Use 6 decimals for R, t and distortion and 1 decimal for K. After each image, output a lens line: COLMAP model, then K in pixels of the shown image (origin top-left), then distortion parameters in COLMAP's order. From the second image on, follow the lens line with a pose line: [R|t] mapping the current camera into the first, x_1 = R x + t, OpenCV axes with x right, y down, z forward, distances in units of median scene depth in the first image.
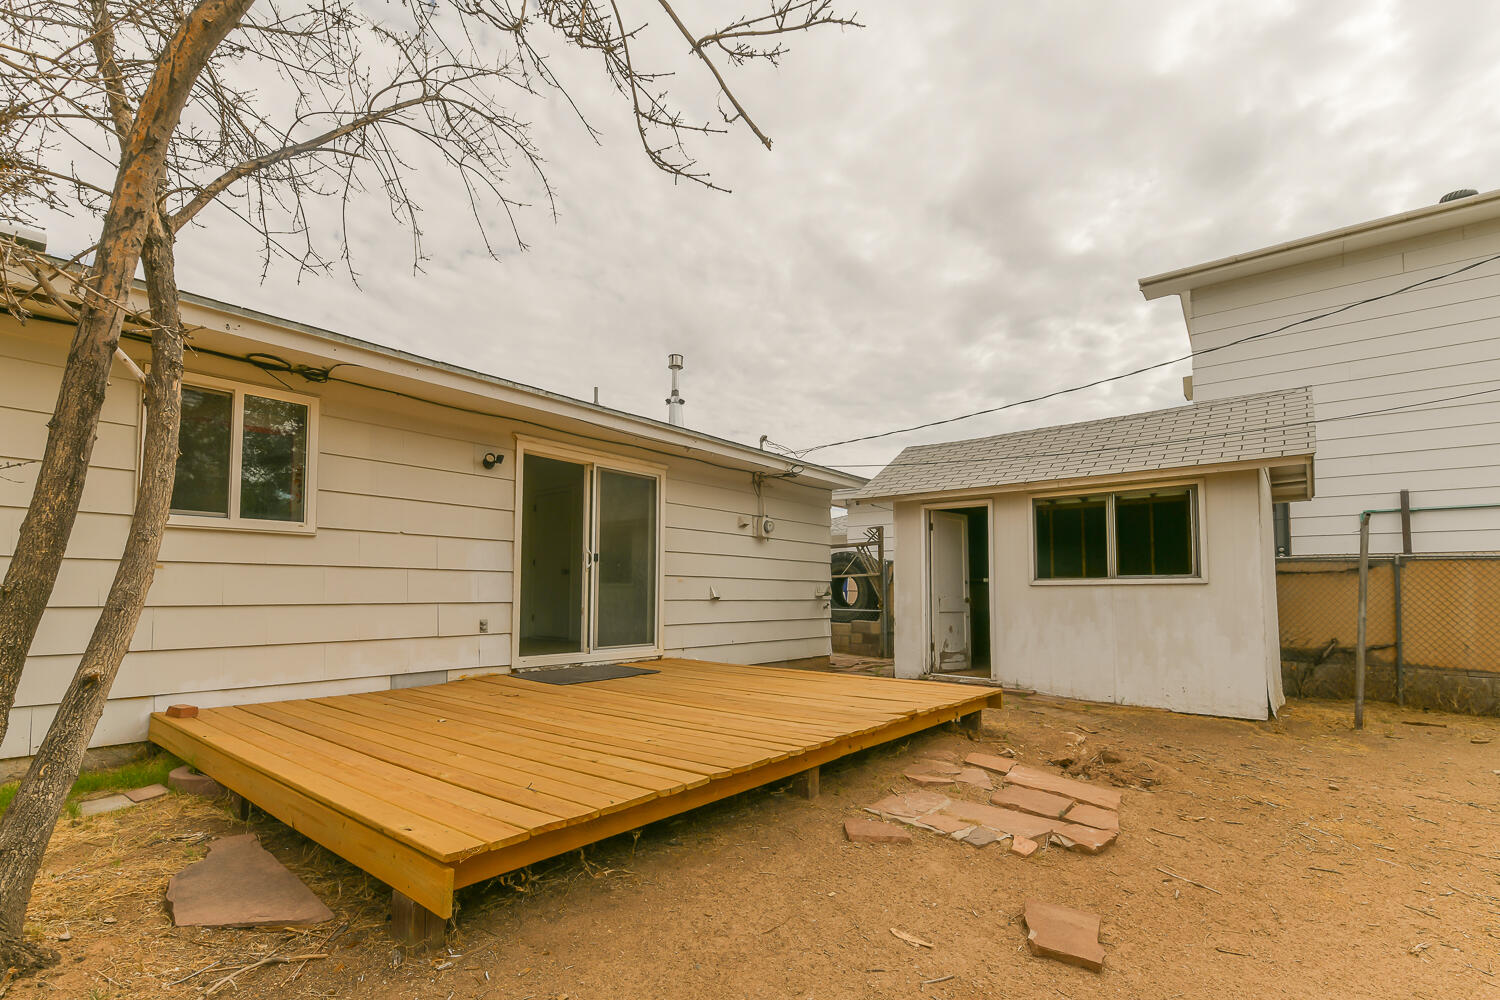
lens RADIAL K [[680.6, 0, 747.1], [0, 680.6, 532.4], [0, 0, 1]] dist [0.002044, 0.000171]
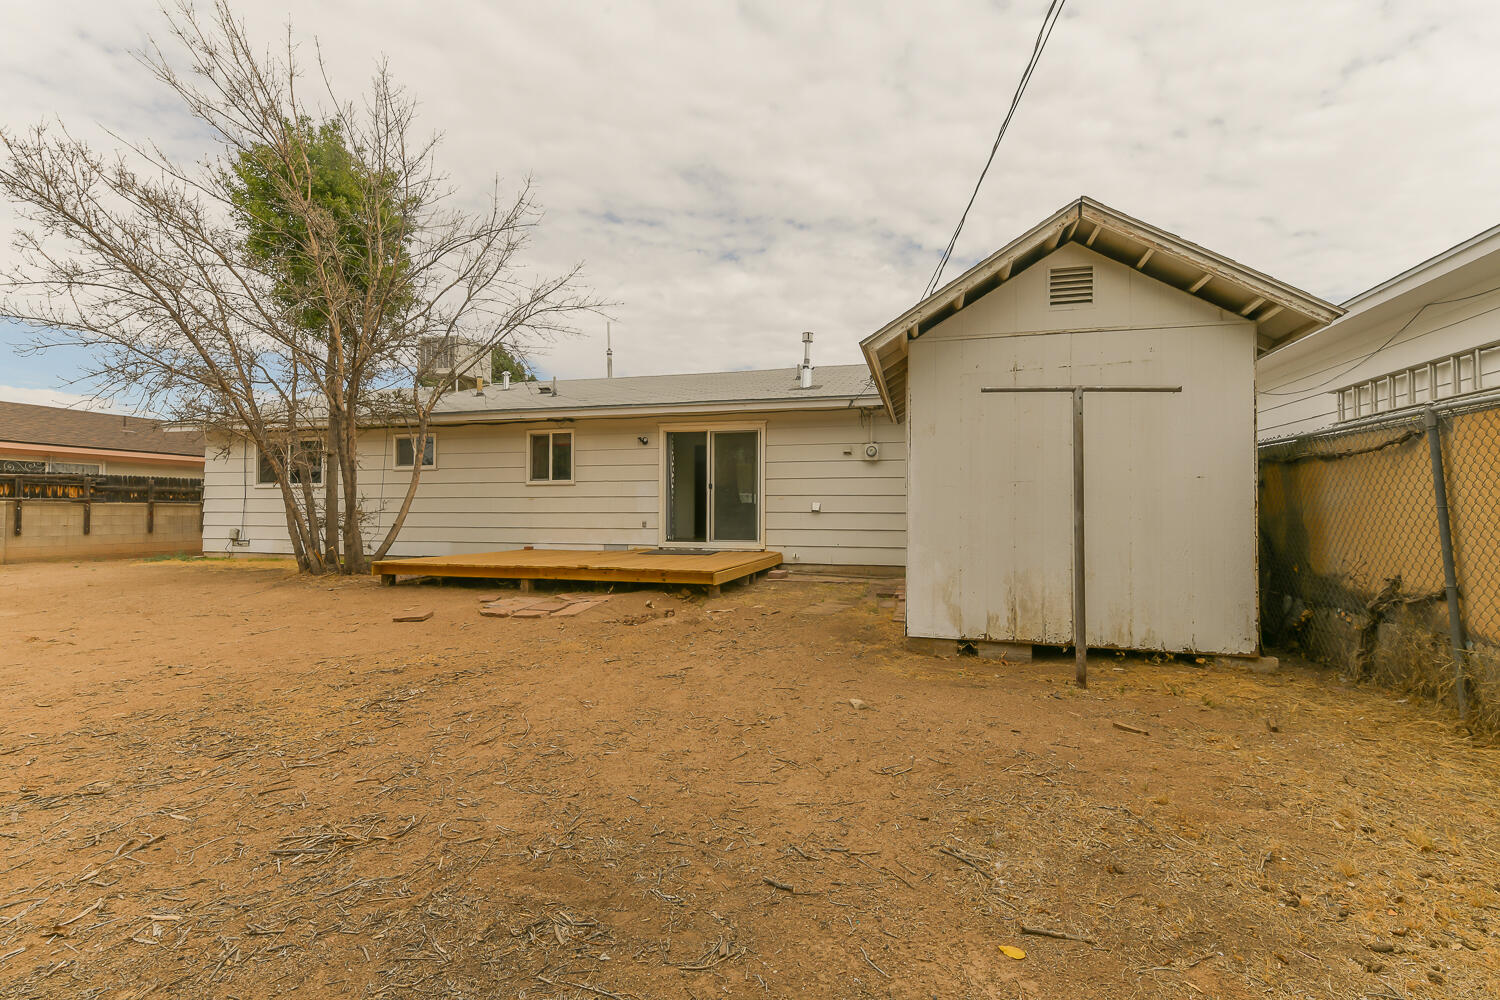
lens RADIAL K [[680.6, 0, 747.1], [0, 680.6, 532.4], [0, 0, 1]] dist [0.002044, 0.000171]
pose [[0.410335, 0.018093, -0.911755, 1.224966], [0.077968, 0.995446, 0.054843, 0.059411], [0.908596, -0.093592, 0.407056, 0.363147]]
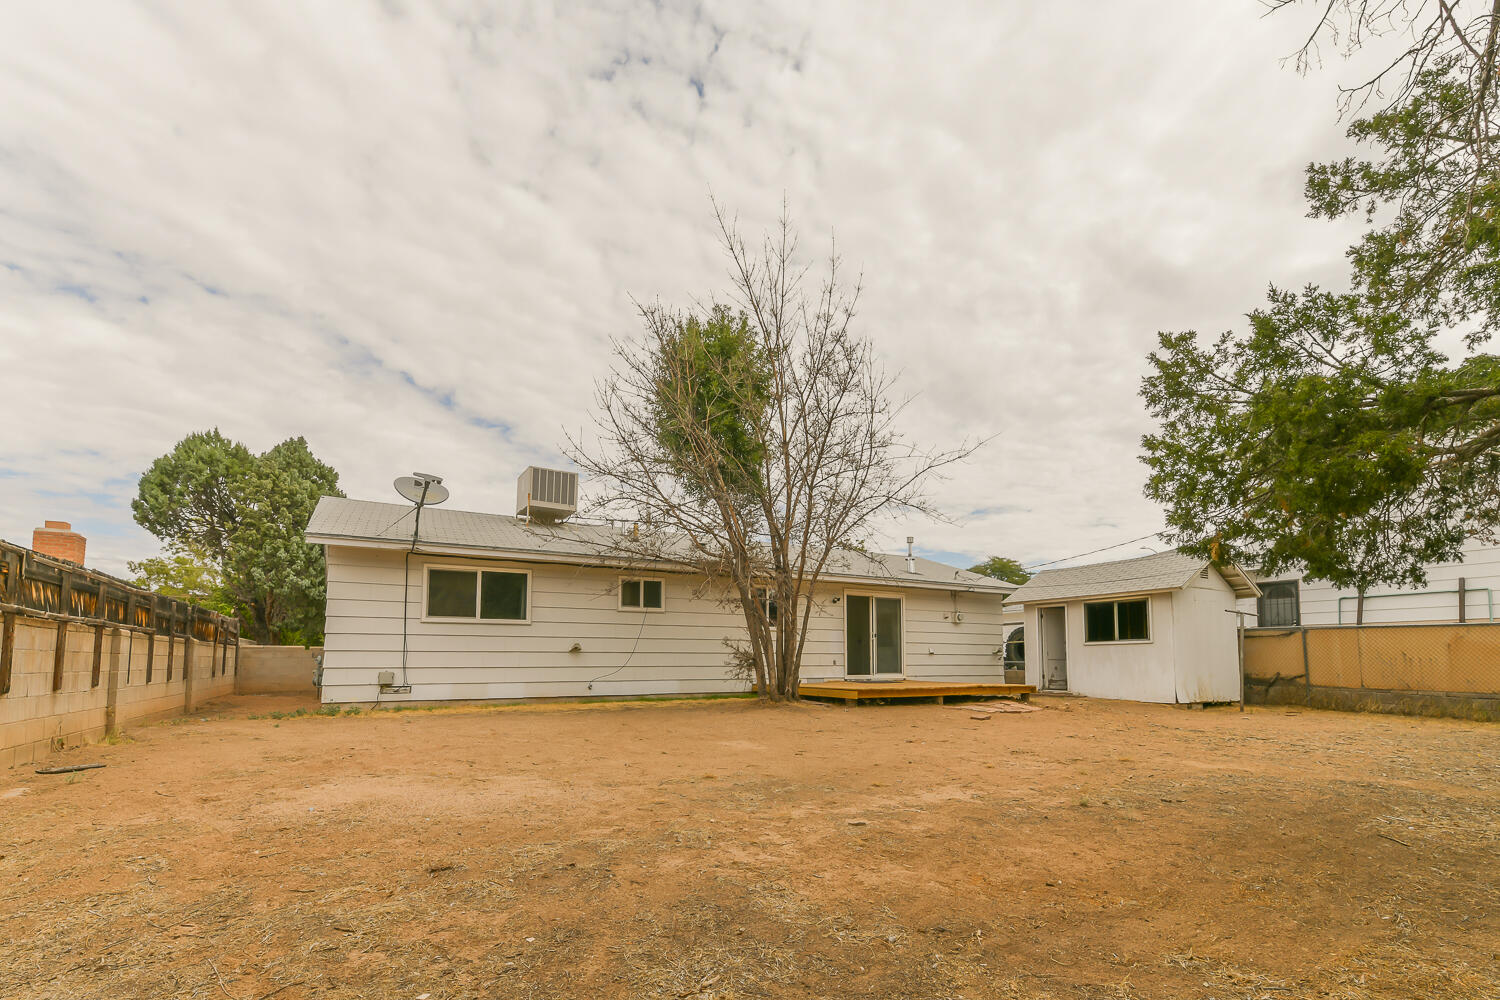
lens RADIAL K [[693.6, 0, 772.1], [0, 693.6, 634.7], [0, 0, 1]] dist [0.000317, -0.000244]
pose [[0.941432, -0.017392, -0.336754, 0.232972], [0.033485, 0.998555, 0.042039, -0.072344], [0.335536, -0.050853, 0.940654, -1.282076]]
